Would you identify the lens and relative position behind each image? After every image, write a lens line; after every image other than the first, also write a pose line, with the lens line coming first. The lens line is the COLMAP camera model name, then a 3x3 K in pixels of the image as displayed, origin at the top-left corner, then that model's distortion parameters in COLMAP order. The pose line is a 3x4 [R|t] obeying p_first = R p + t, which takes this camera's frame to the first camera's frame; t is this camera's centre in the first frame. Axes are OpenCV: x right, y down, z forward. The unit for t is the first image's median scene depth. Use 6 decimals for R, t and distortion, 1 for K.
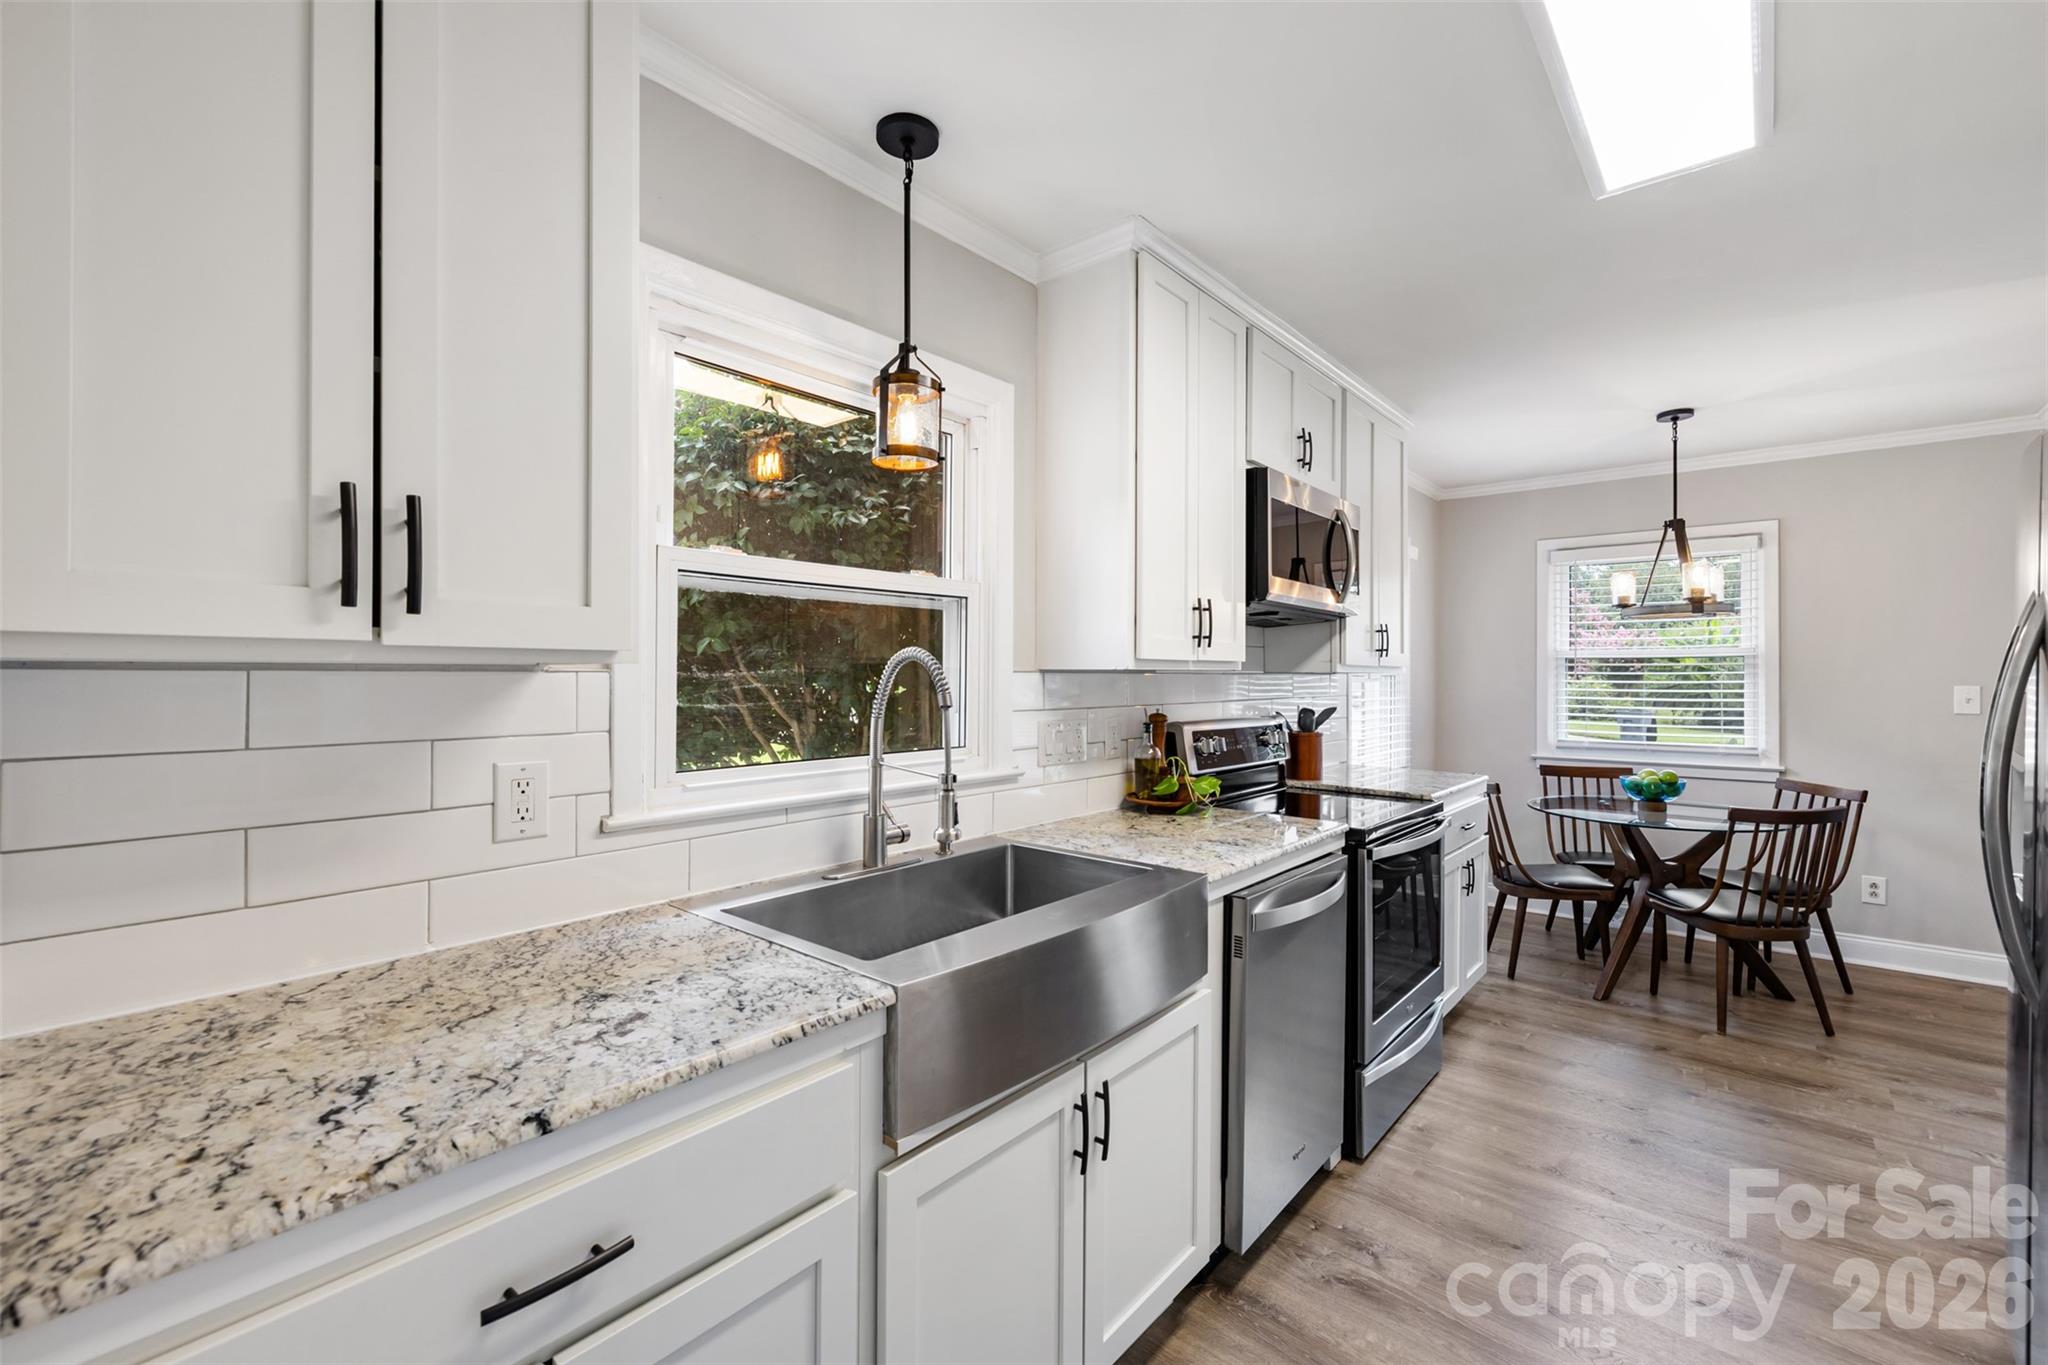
lens RADIAL K [[861.8, 0, 1007.3], [0, 861.8, 673.5], [0, 0, 1]] dist [0.001178, -0.000253]
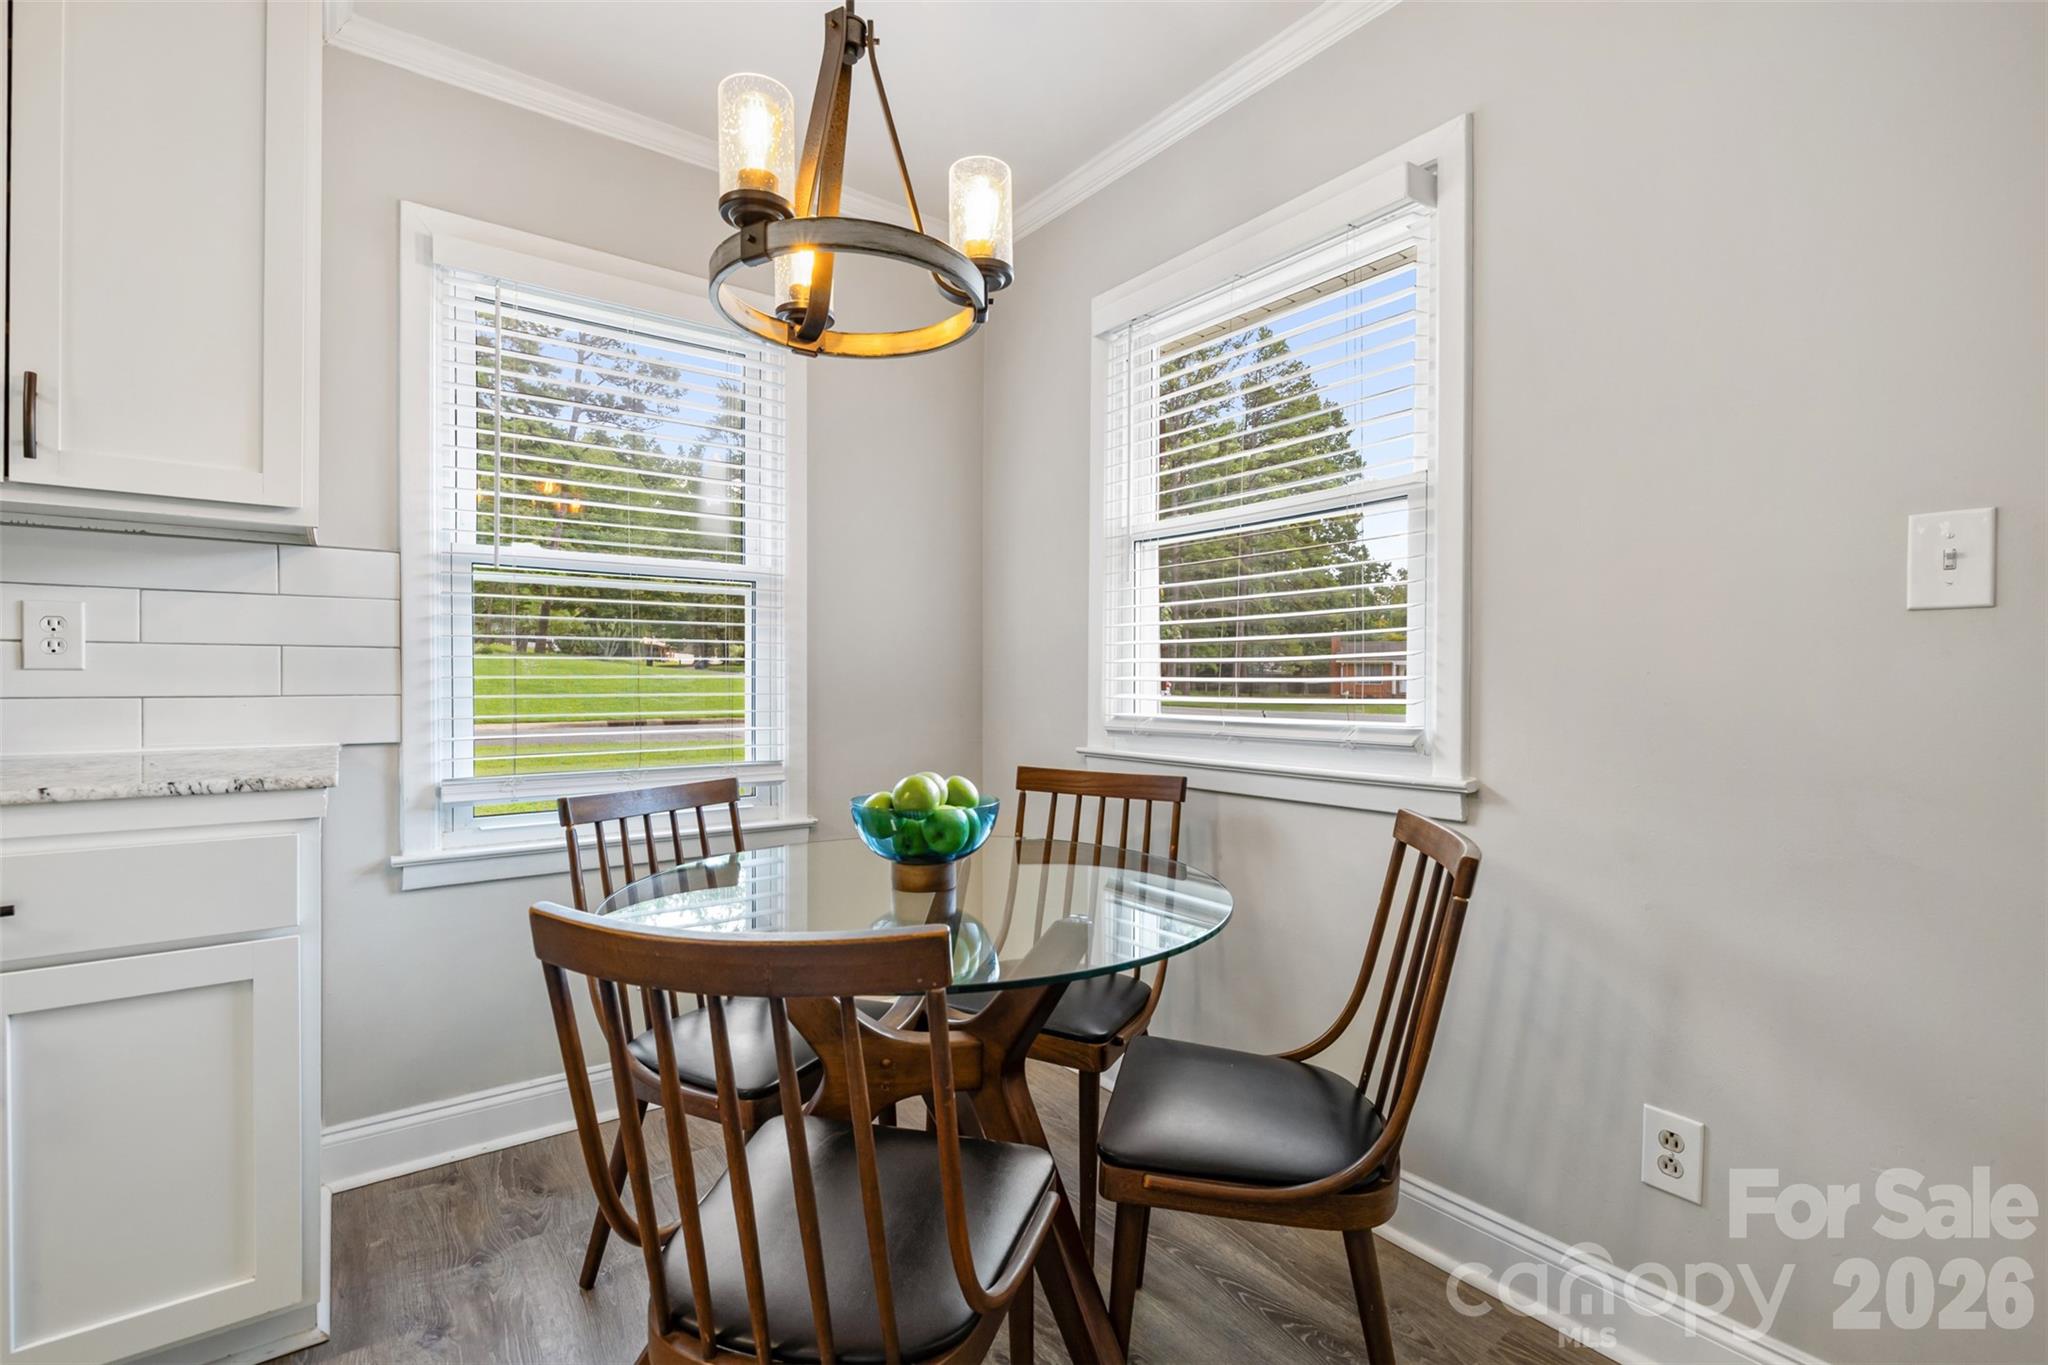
lens RADIAL K [[920.0, 0, 1024.0], [0, 920.0, 682.5], [0, 0, 1]] dist [-0.001205, -0.000215]
pose [[0.978742, -0.000962, -0.205094, 1.357144], [0.001080, 0.999999, 0.000462, 0.114662], [0.205093, -0.000674, 0.978742, 0.983717]]
